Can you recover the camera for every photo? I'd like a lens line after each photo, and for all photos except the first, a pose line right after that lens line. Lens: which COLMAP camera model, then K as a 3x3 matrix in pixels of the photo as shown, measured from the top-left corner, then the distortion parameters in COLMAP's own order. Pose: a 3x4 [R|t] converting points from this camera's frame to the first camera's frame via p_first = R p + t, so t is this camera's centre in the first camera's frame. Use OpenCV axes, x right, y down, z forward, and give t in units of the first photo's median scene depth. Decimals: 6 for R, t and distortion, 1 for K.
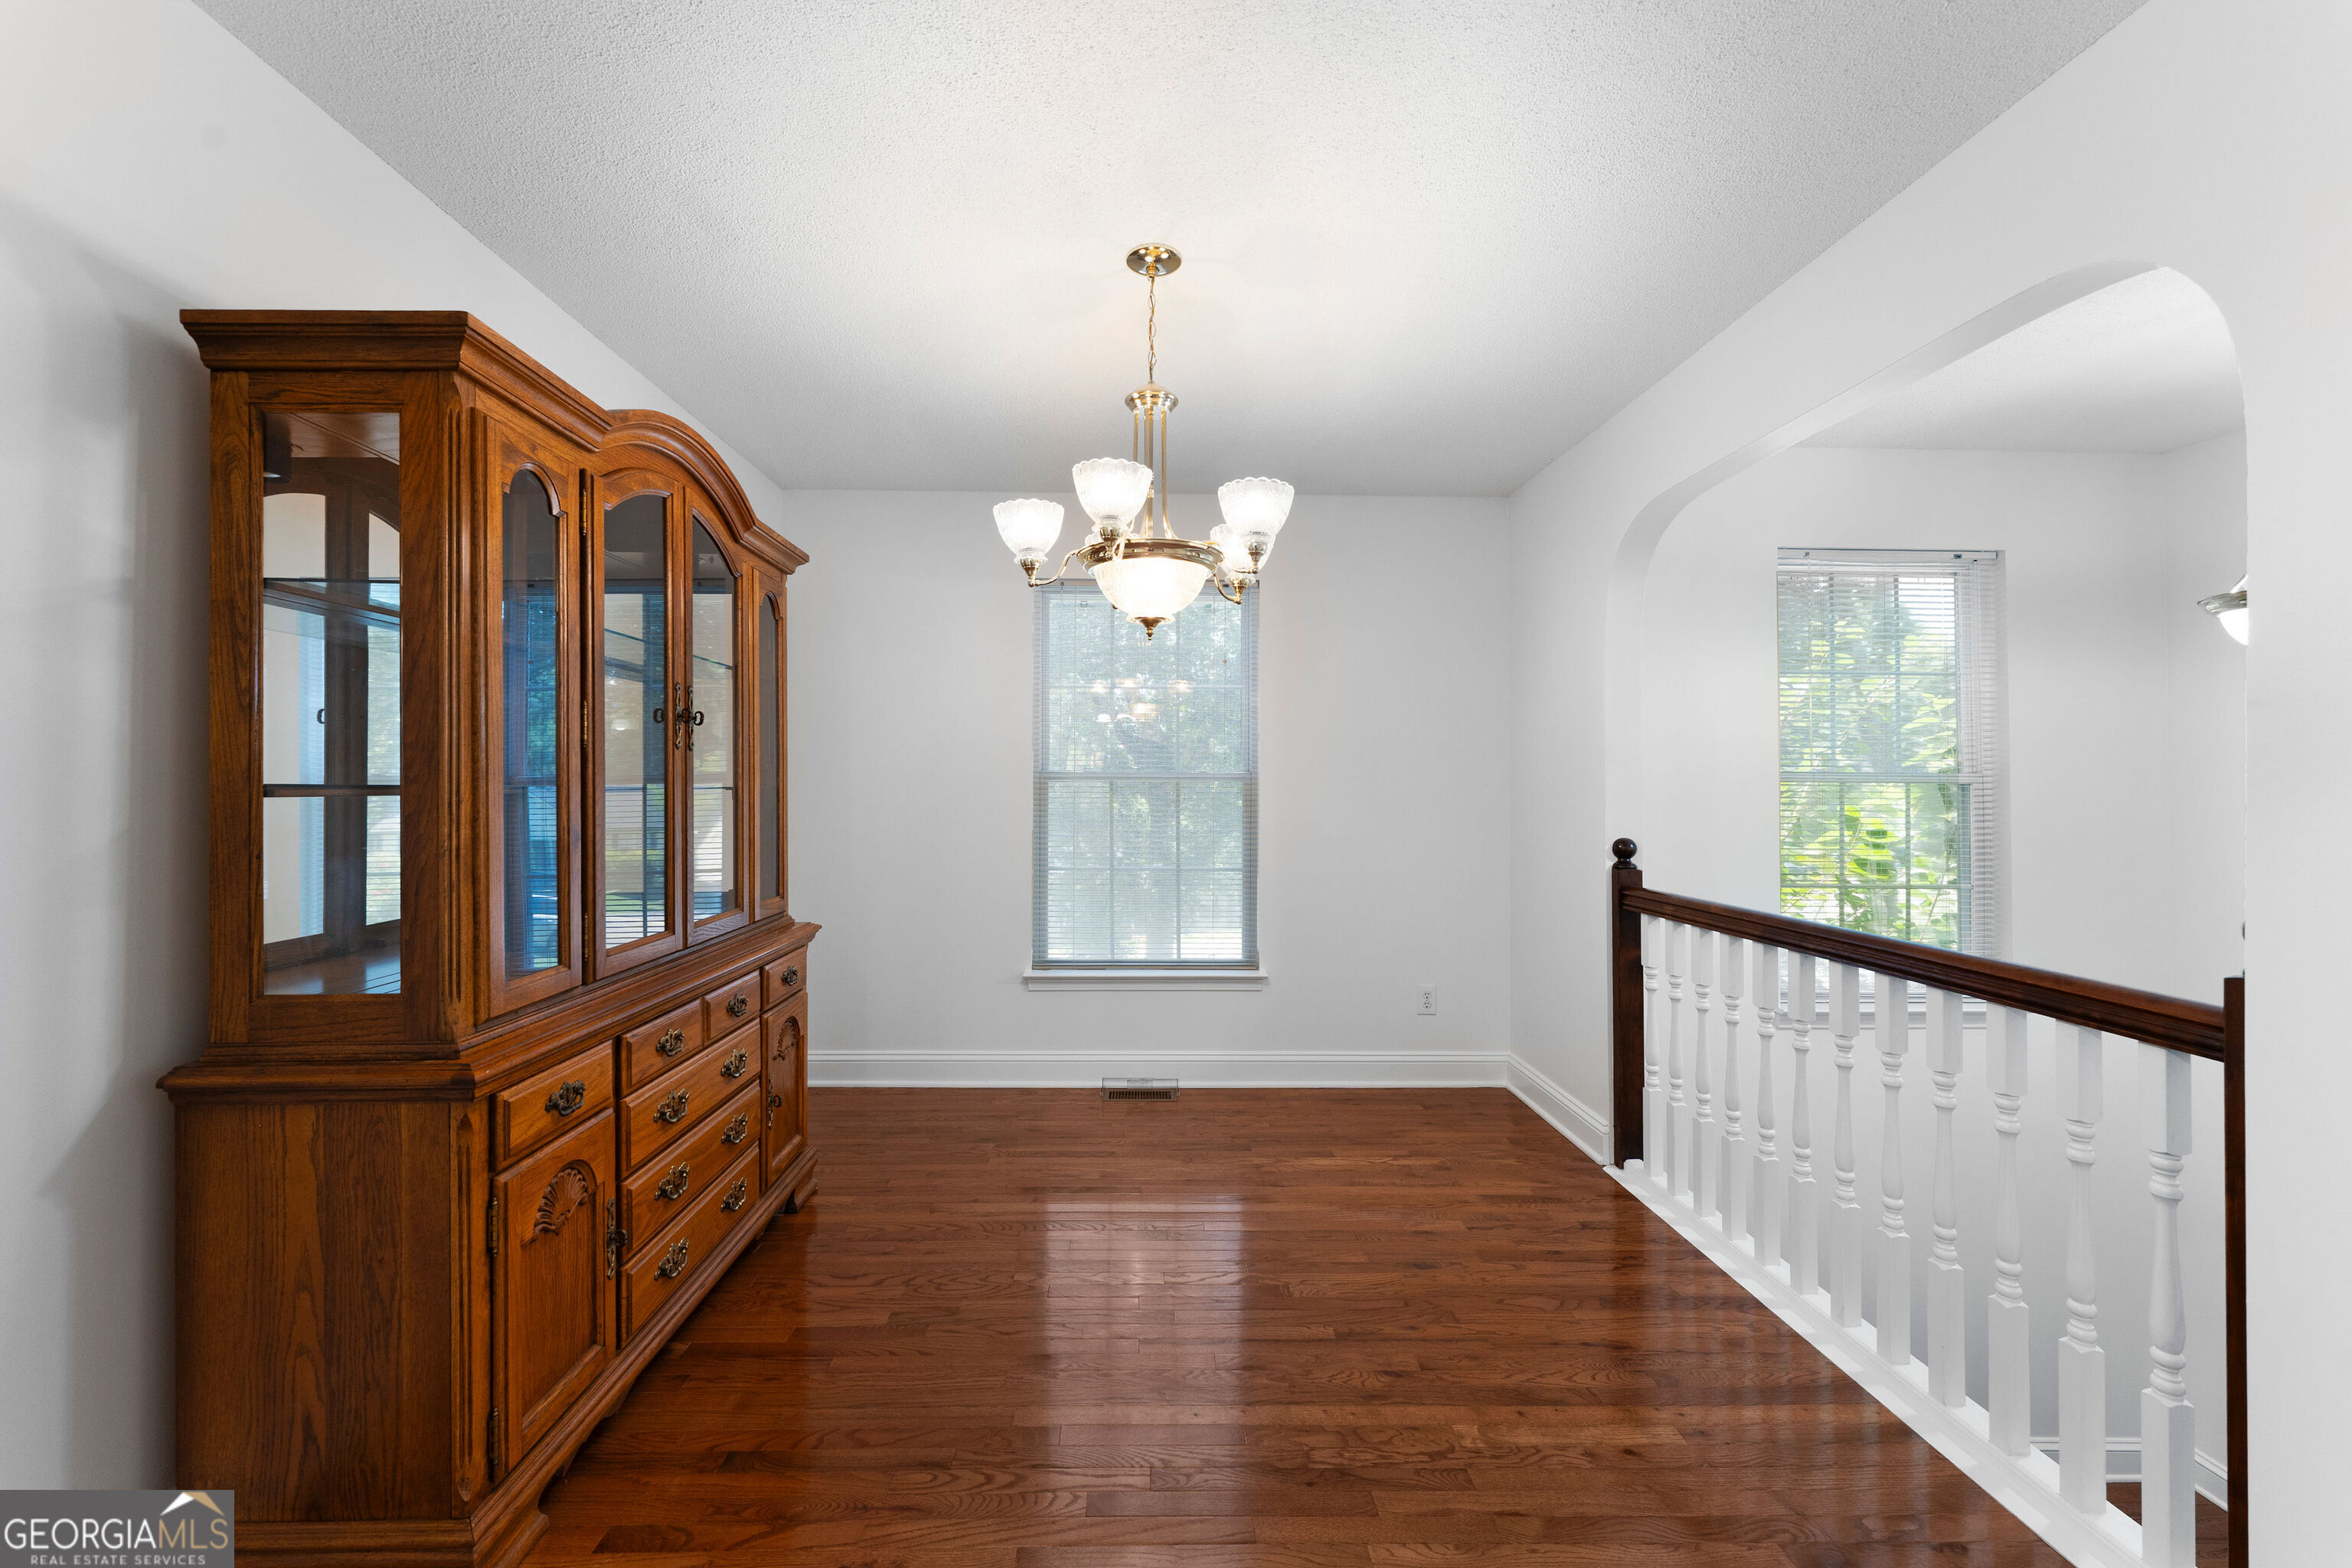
lens RADIAL K [[949.0, 0, 1172.0], [0, 949.0, 778.4], [0, 0, 1]] dist [-0.007938, 0.000183]
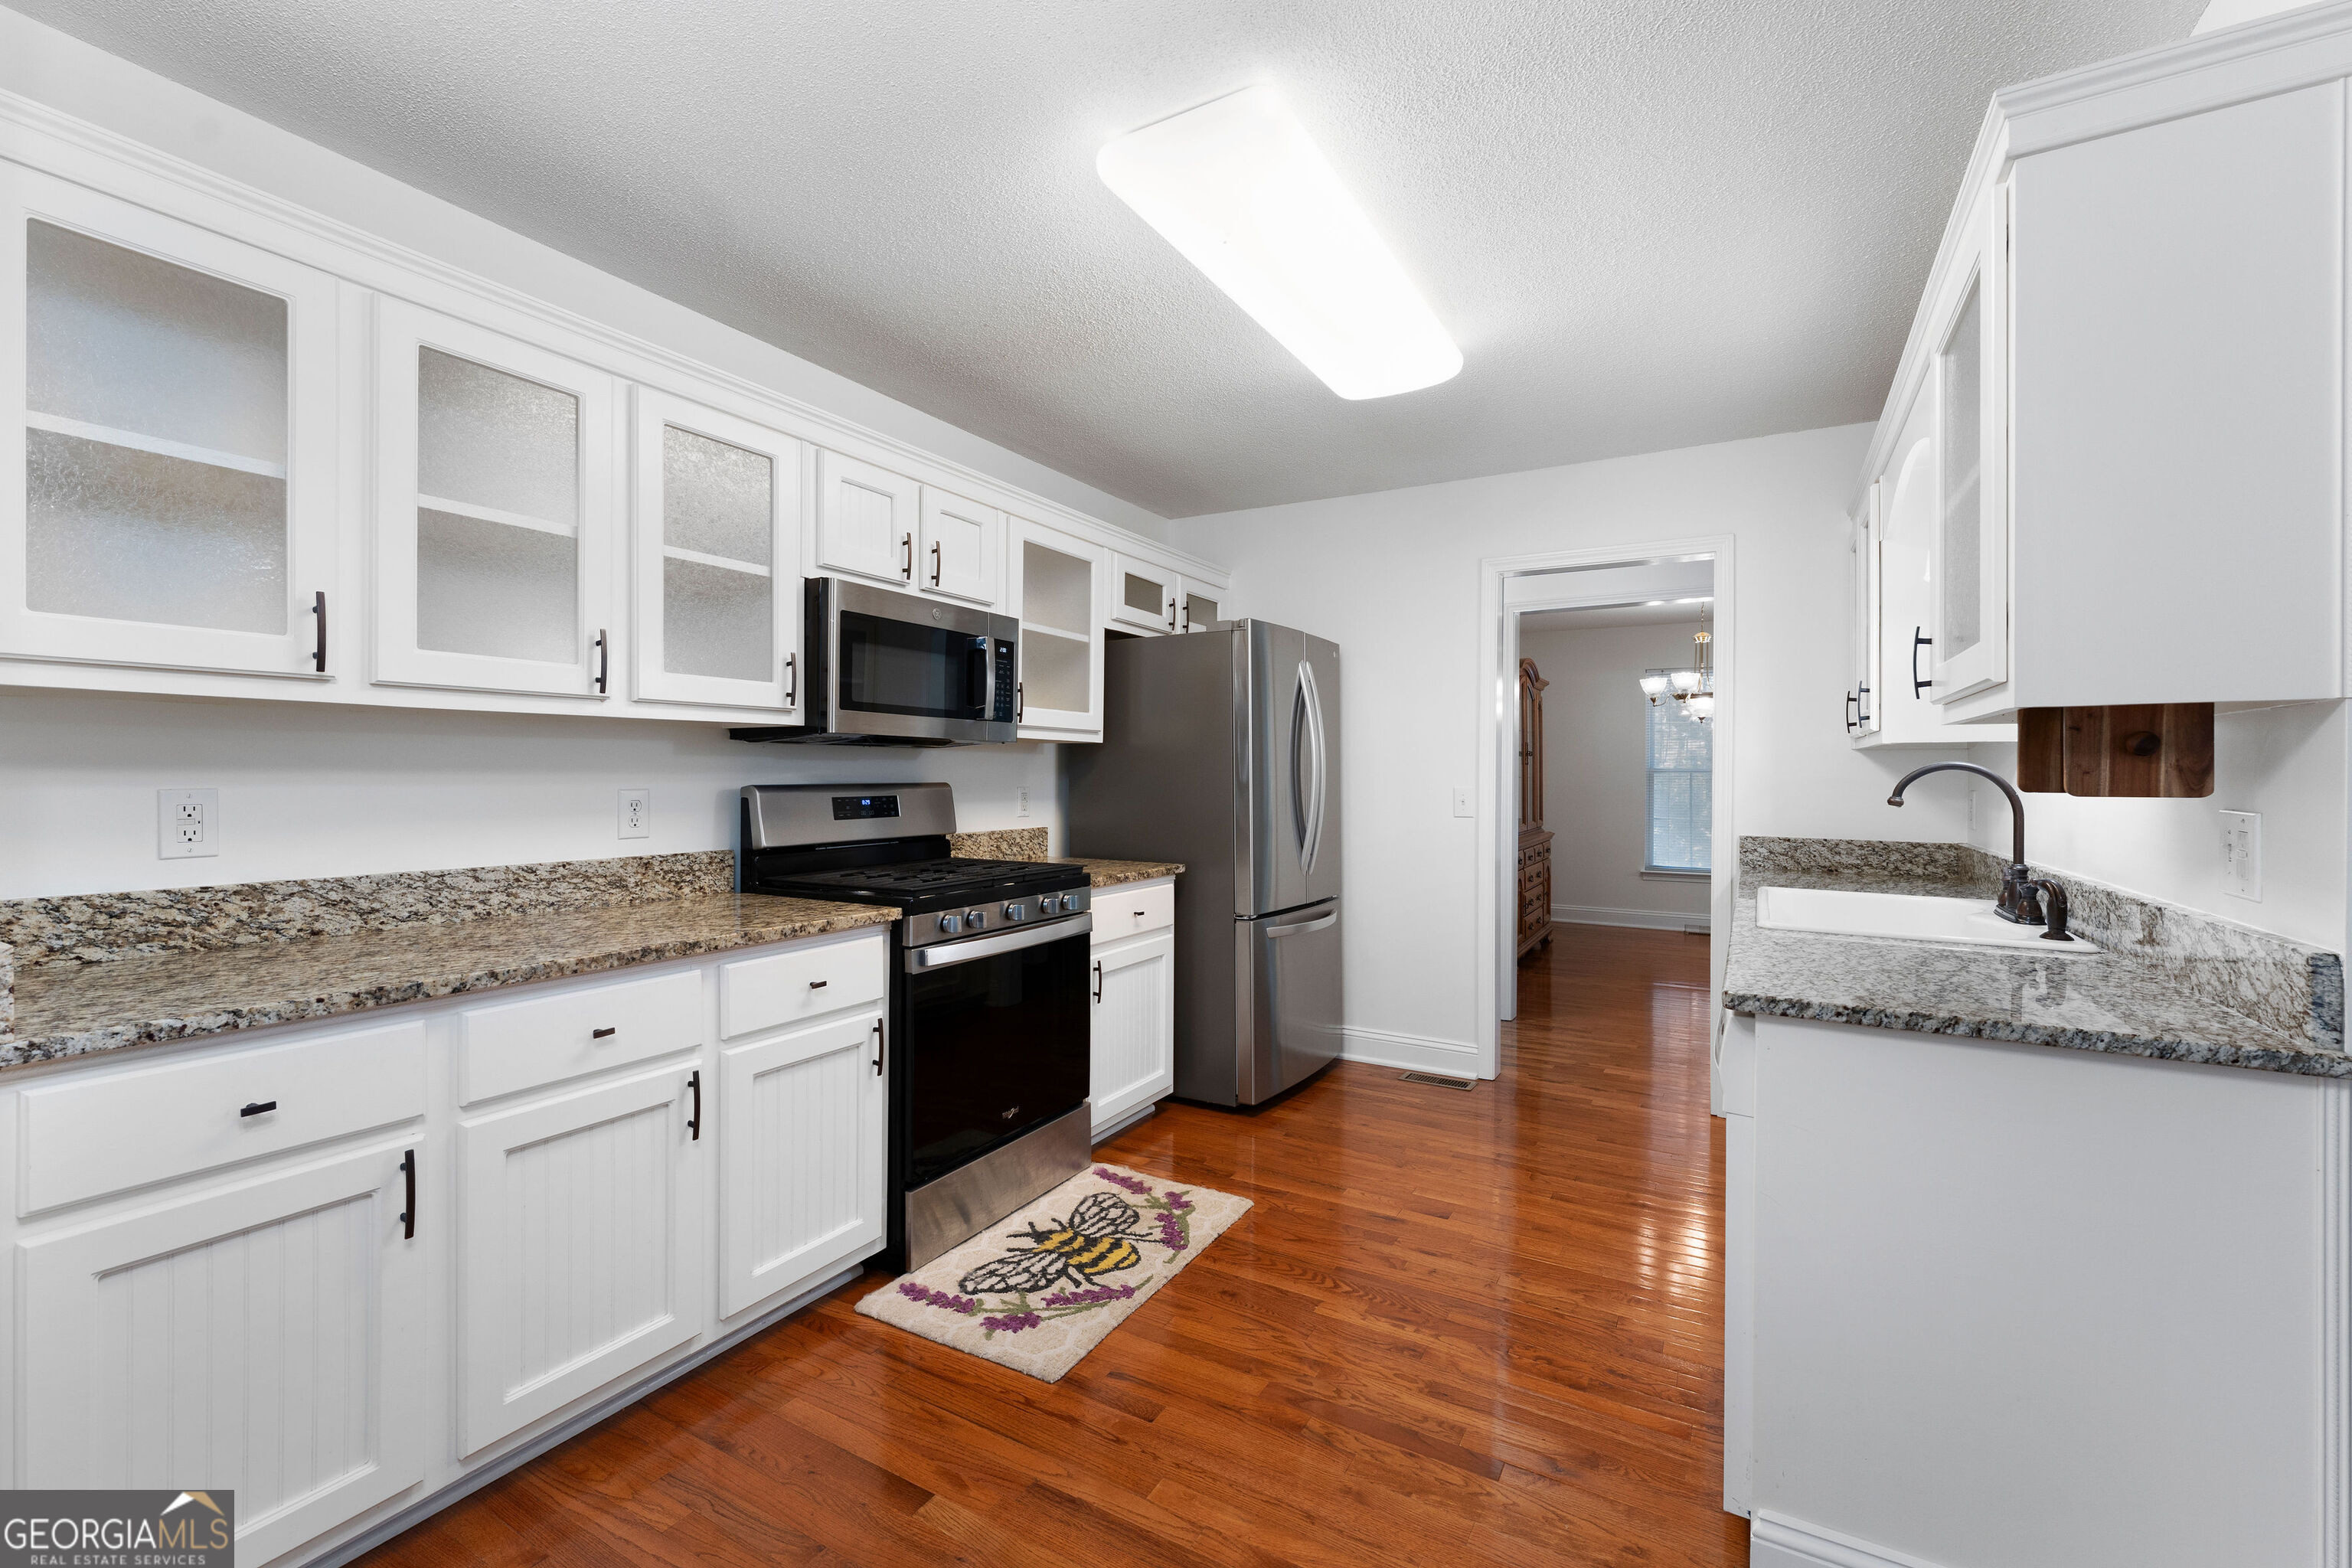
lens RADIAL K [[1023.3, 0, 1172.9], [0, 1023.3, 778.1], [0, 0, 1]] dist [-0.000626, -0.000359]
pose [[0.856871, 0.001072, -0.515529, 0.149245], [-0.000617, 0.999999, 0.001053, 0.010286], [0.515530, -0.000585, 0.856871, -1.799187]]
